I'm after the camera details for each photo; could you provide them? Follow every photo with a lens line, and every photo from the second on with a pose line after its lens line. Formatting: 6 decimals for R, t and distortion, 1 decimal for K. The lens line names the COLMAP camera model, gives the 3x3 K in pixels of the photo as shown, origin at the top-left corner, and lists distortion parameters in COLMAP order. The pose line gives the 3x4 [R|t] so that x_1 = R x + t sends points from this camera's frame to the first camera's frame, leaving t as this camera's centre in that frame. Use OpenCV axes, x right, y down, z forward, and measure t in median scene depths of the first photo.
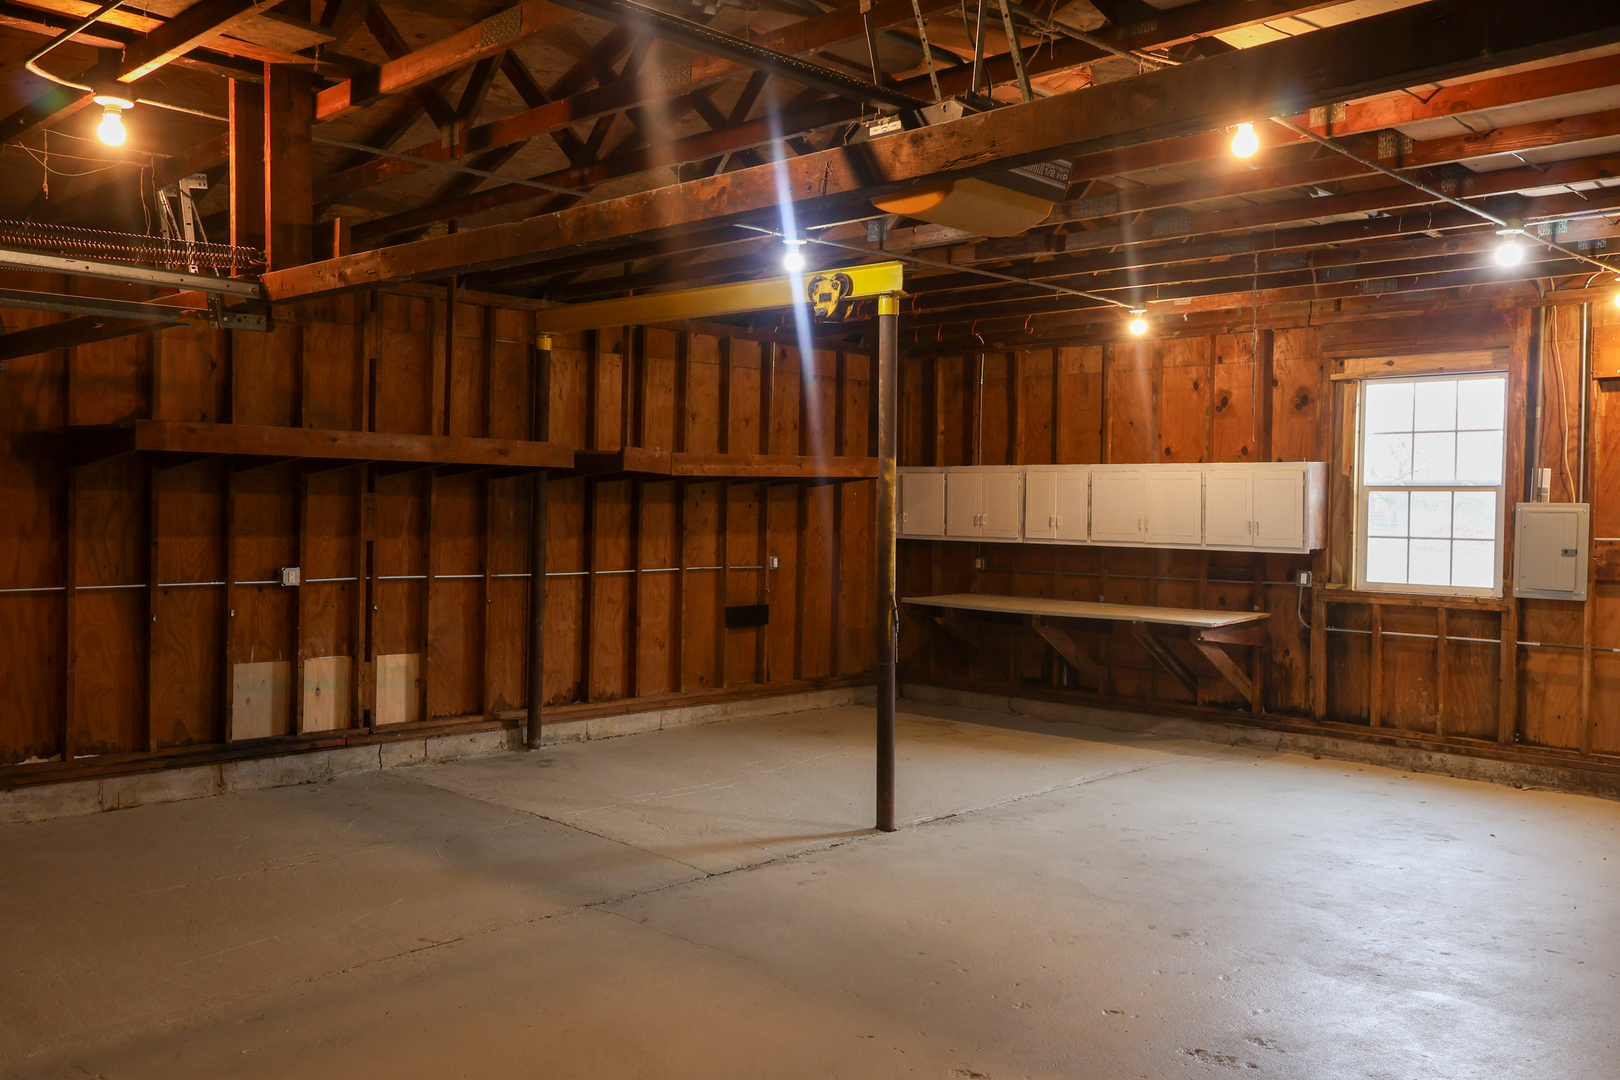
lens RADIAL K [[1371.0, 0, 806.6], [0, 1371.0, 539.2], [0, 0, 1]] dist [0.000328, -0.004045]
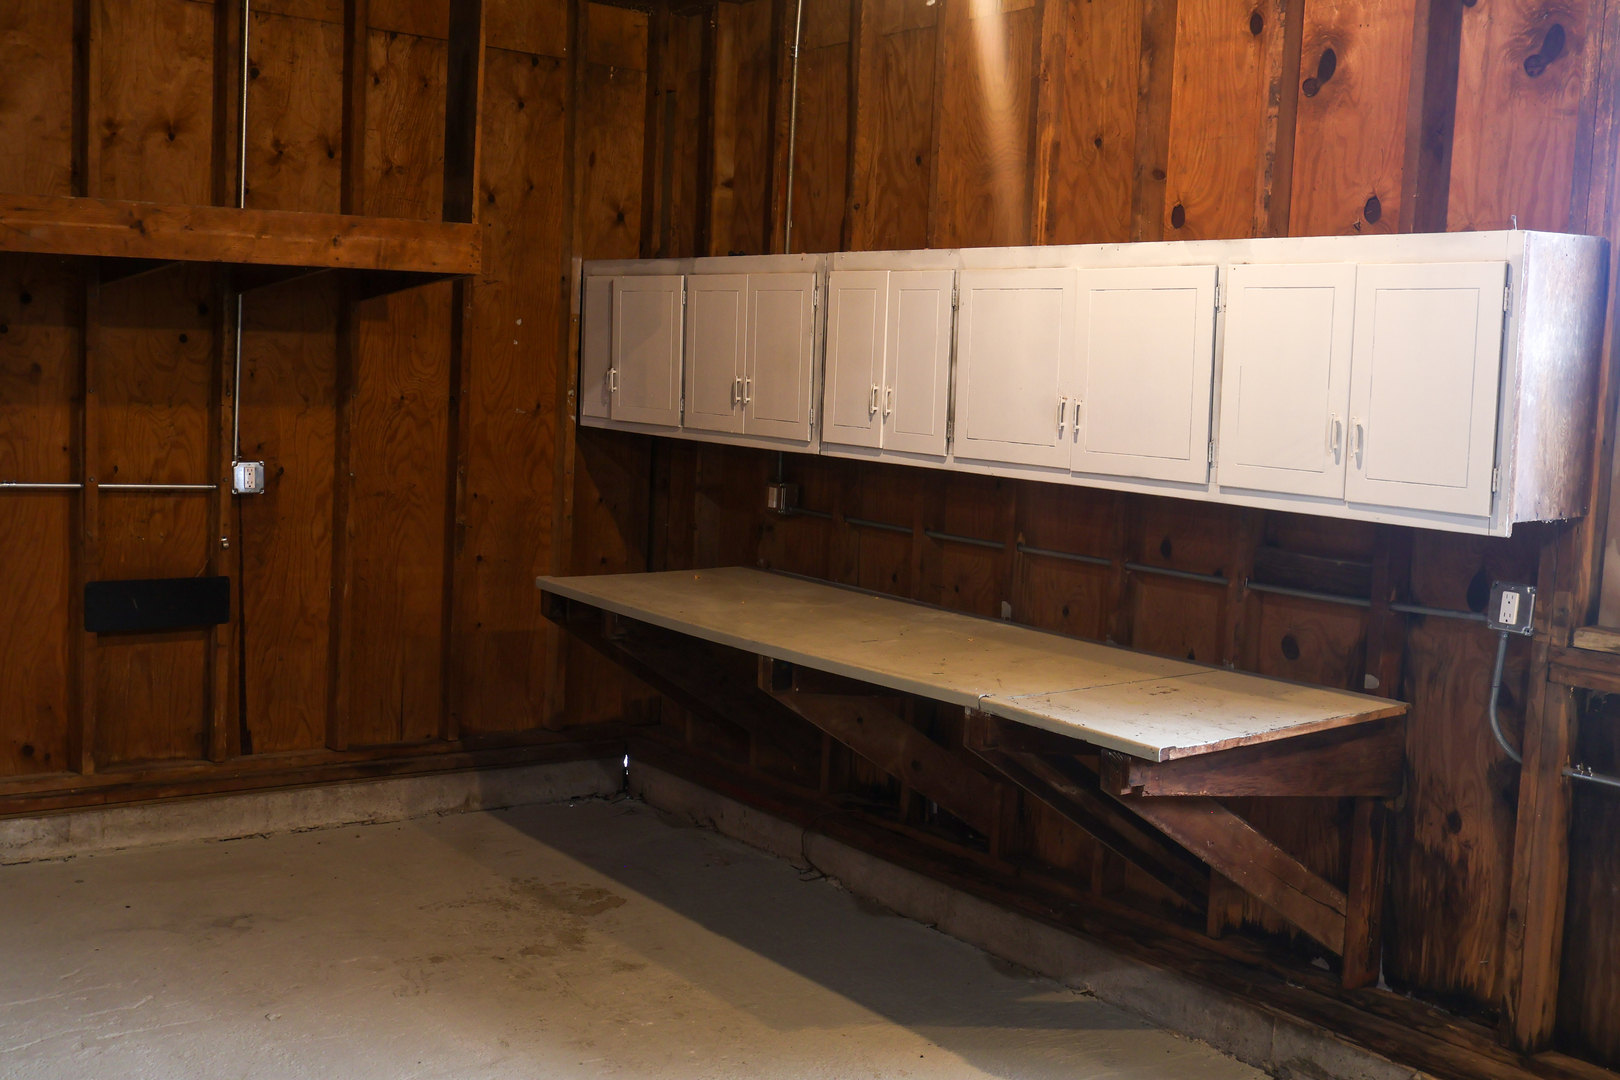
lens RADIAL K [[1780.2, 0, 808.4], [0, 1780.2, 540.8], [0, 0, 1]] dist [0.004222, 0.000000]
pose [[0.987114, 0.047394, -0.152836, 0.243480], [-0.036043, 0.996440, 0.076208, -0.011807], [0.155904, -0.069718, 0.985309, 0.522447]]
